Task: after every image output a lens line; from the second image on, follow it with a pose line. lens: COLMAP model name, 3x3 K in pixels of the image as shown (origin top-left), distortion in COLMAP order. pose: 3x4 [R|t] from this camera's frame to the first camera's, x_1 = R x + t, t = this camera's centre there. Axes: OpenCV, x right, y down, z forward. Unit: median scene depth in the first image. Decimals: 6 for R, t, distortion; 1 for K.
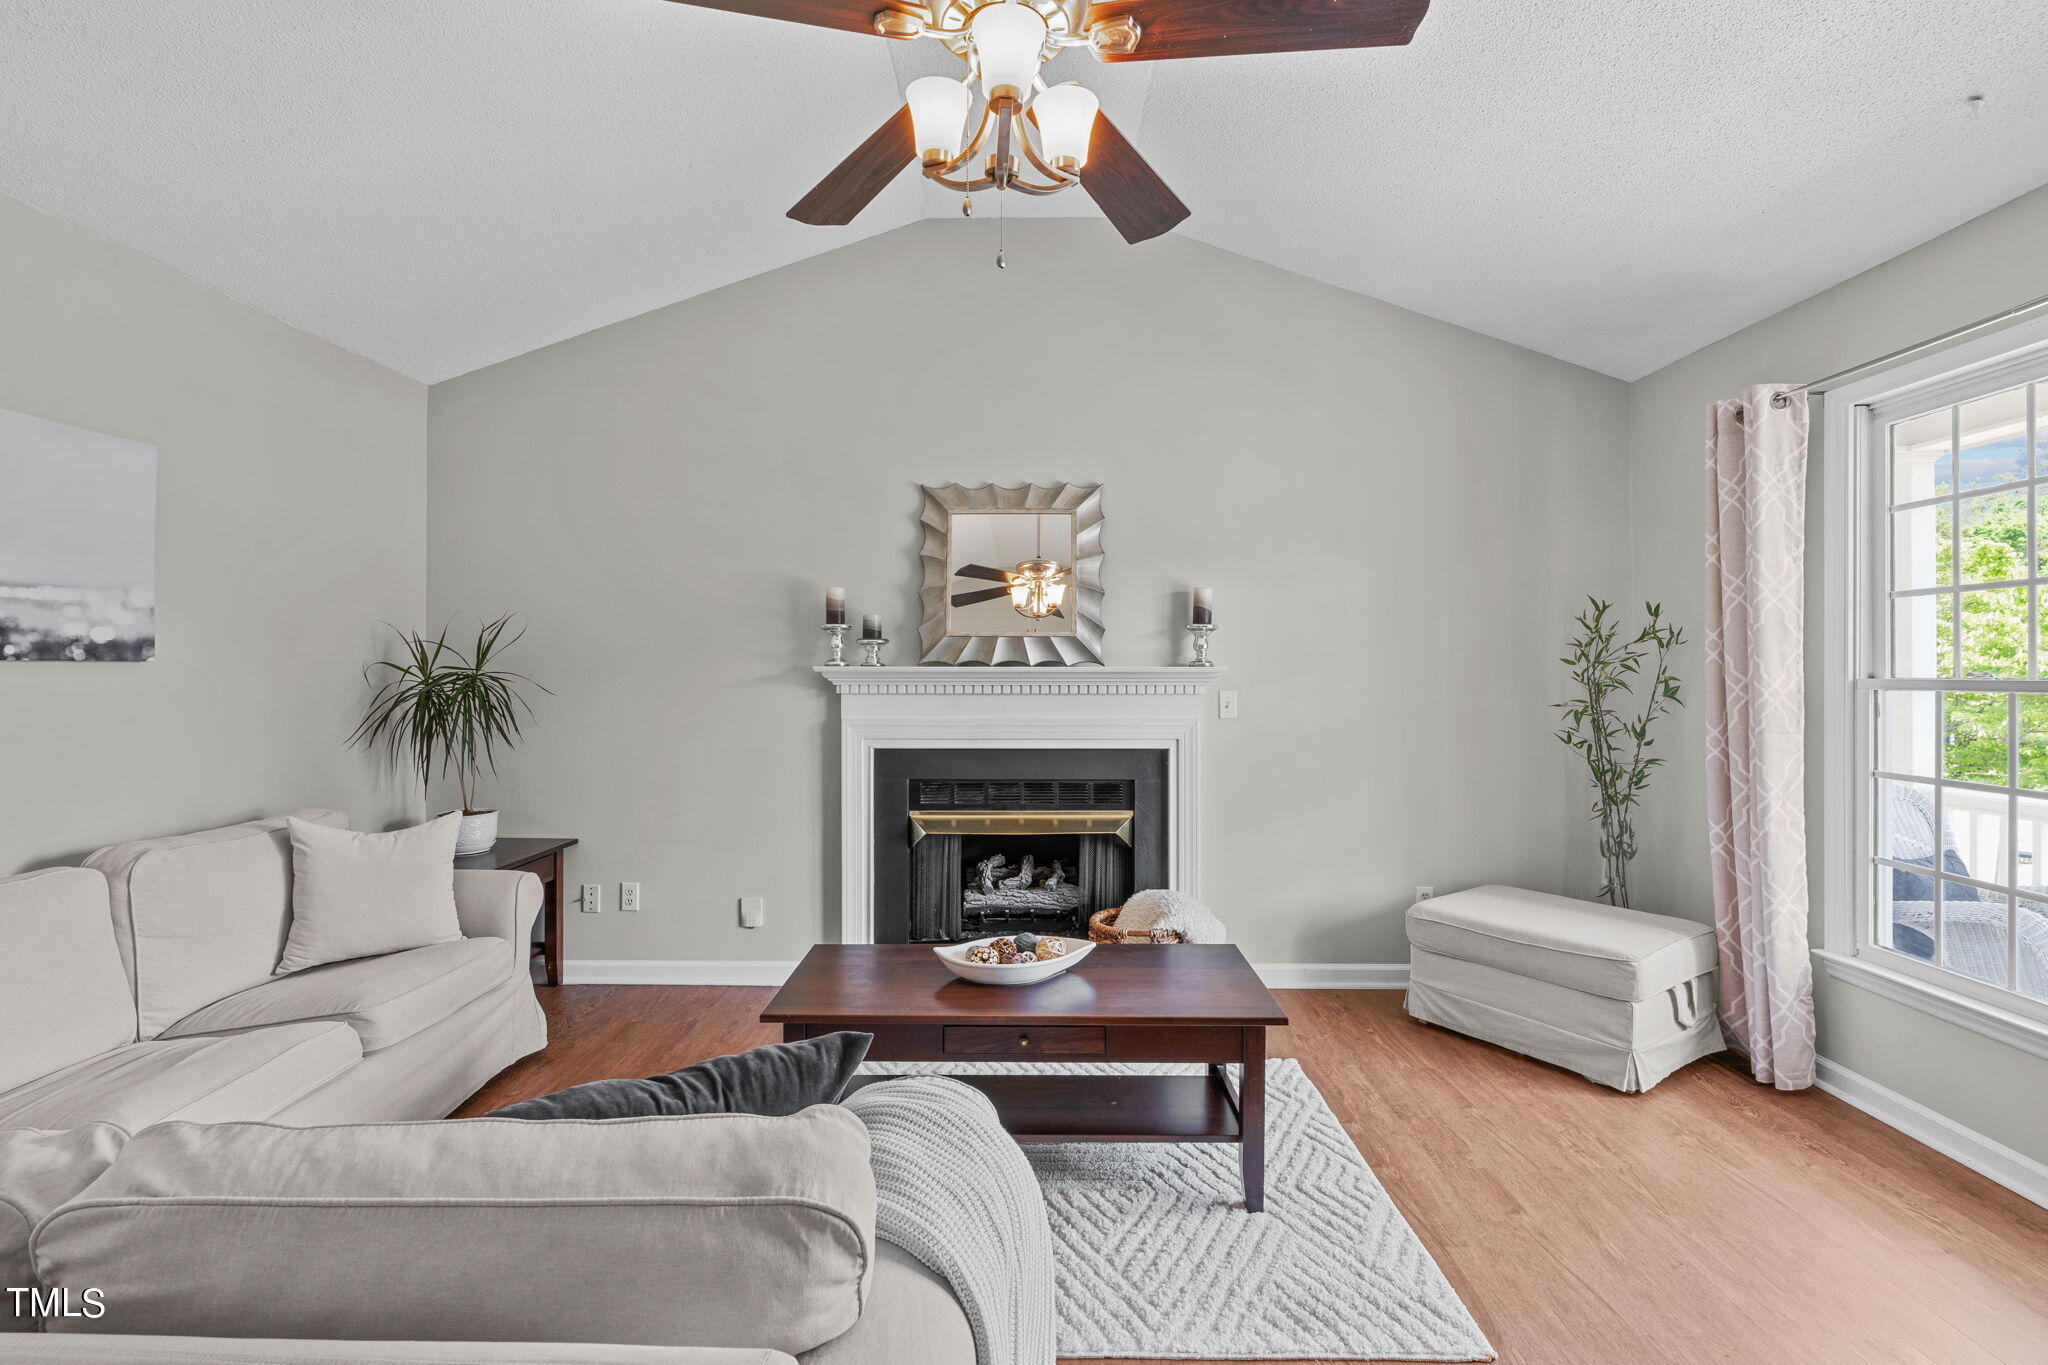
lens RADIAL K [[940.3, 0, 1031.2], [0, 940.3, 666.5], [0, 0, 1]] dist [-0.011678, 0.001570]
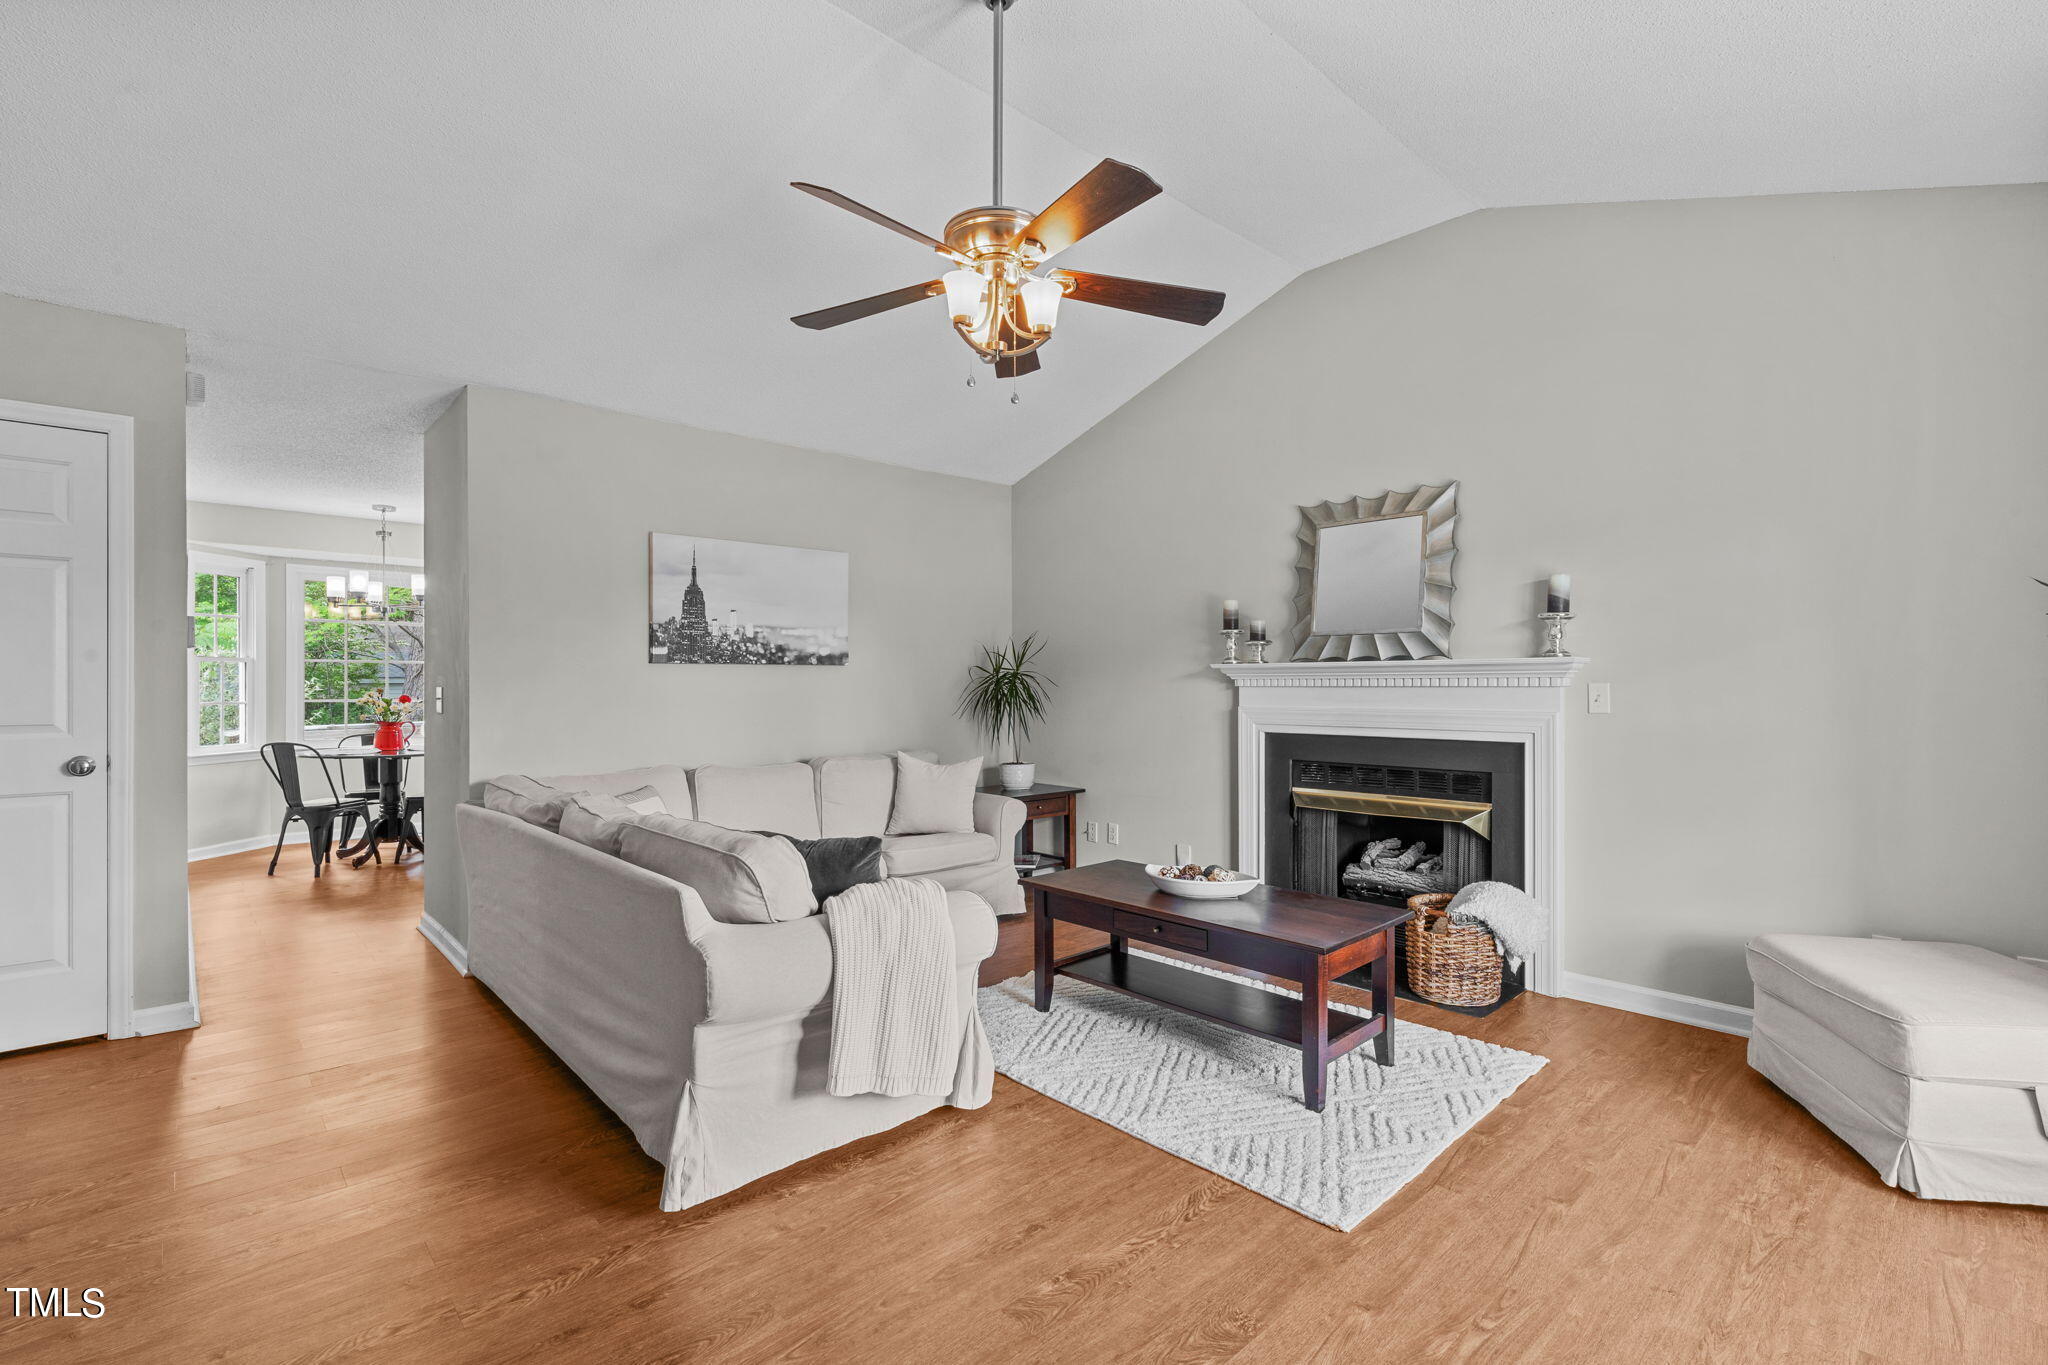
lens RADIAL K [[940.3, 0, 1020.5], [0, 940.3, 686.4], [0, 0, 1]] dist [-0.011678, 0.001570]
pose [[0.684109, 0.000712, -0.729380, 0.502963], [0.005643, 0.999964, 0.006270, 0.020108], [0.729358, -0.008405, 0.684080, -0.046489]]
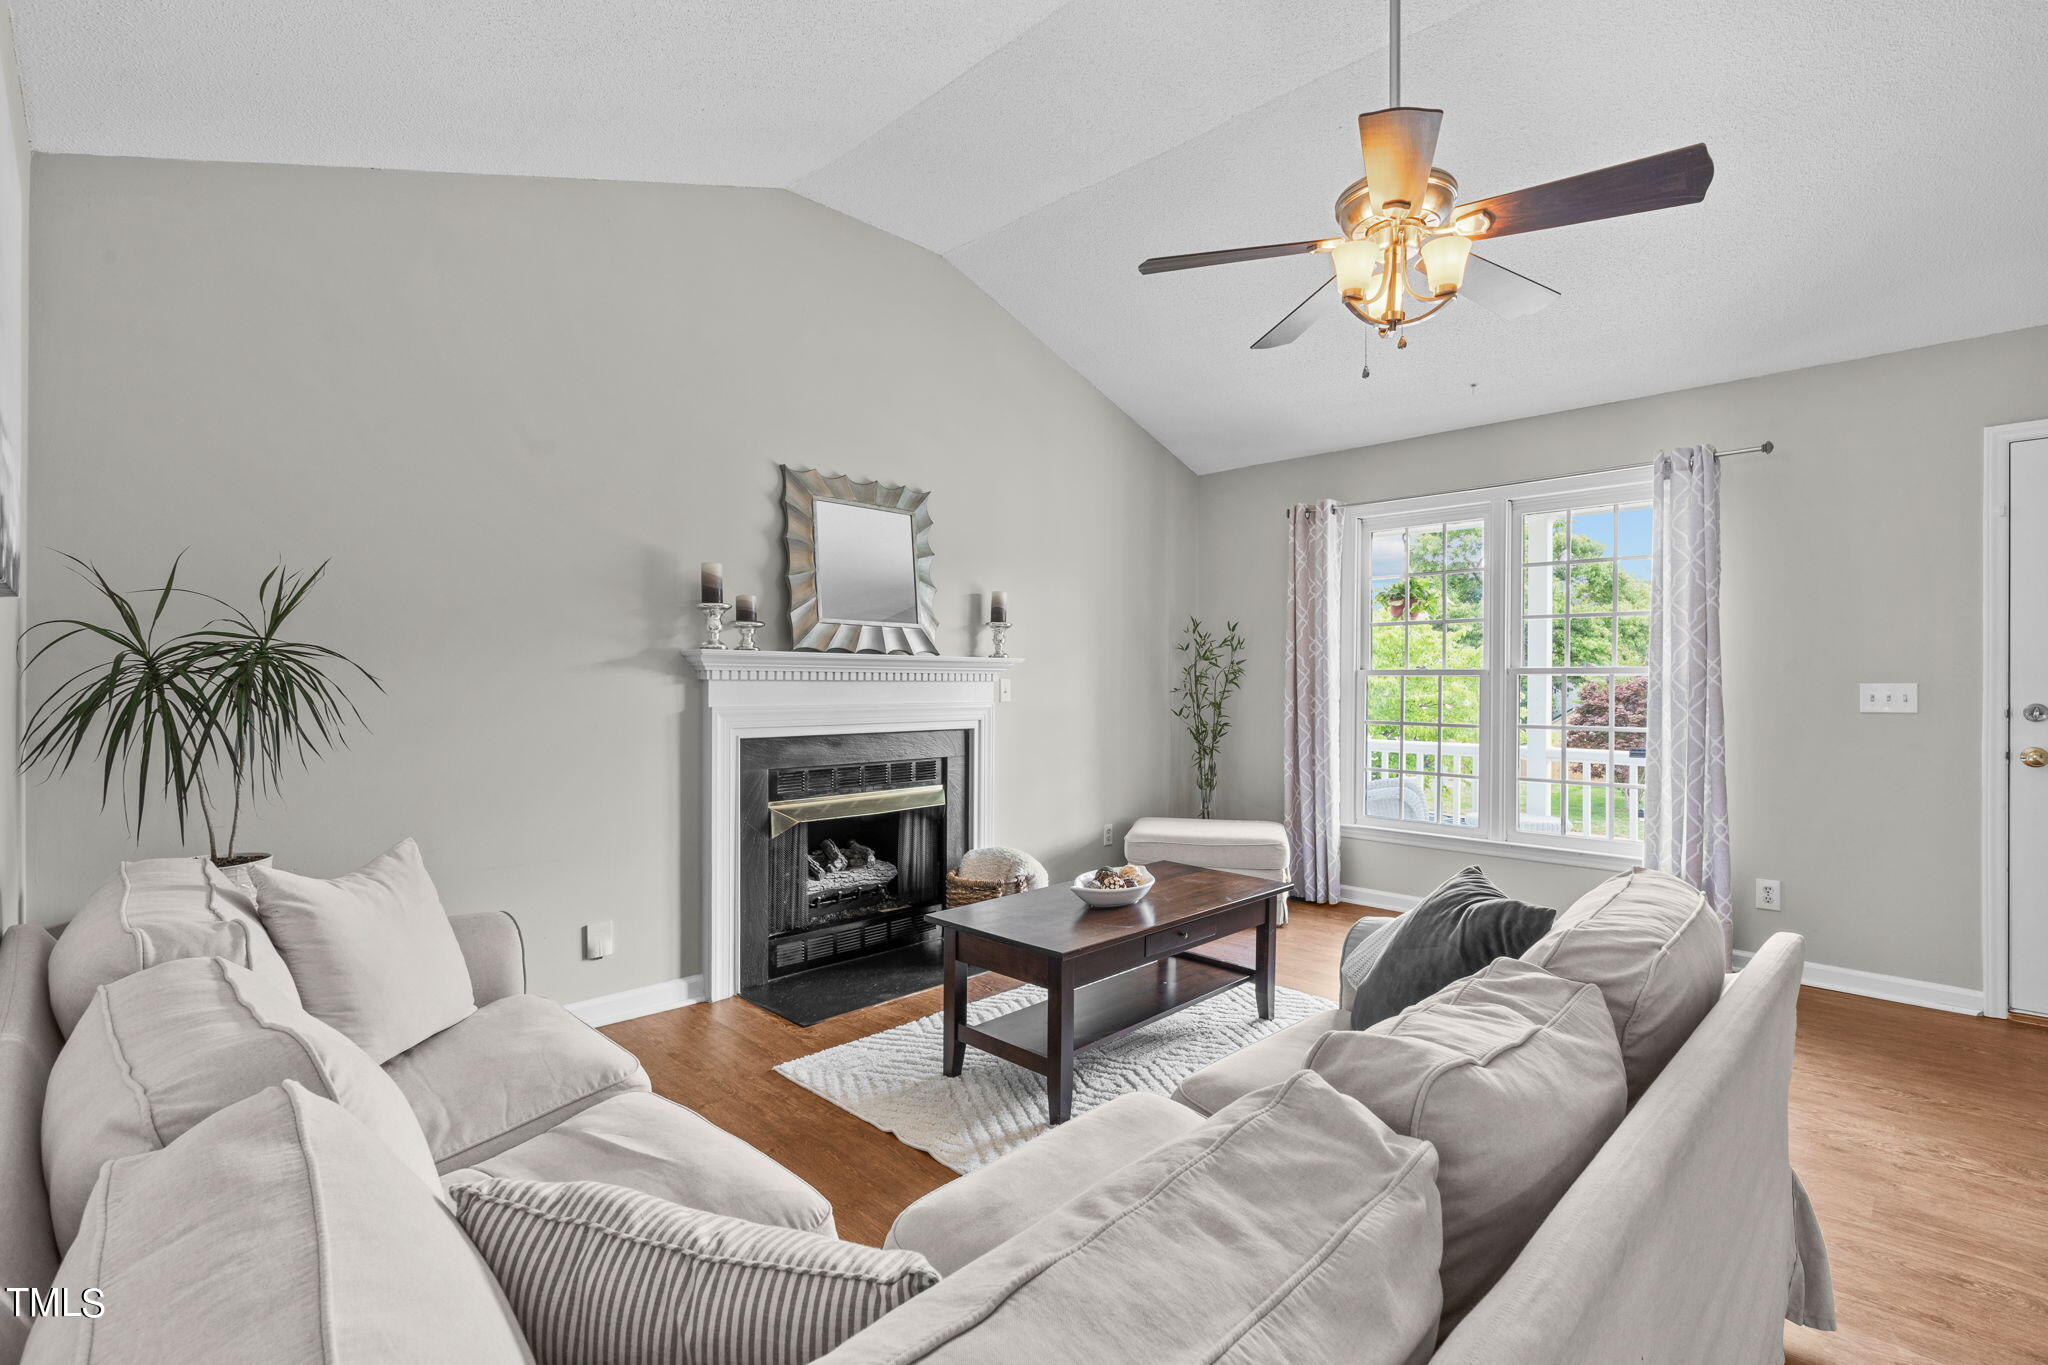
lens RADIAL K [[940.3, 0, 1019.9], [0, 940.3, 676.4], [0, 0, 1]] dist [-0.011678, 0.001570]
pose [[0.700422, 0.006577, 0.713698, -0.649590], [-0.006643, 0.999974, -0.002696, 0.026777], [-0.713698, -0.002852, 0.700448, 0.148975]]
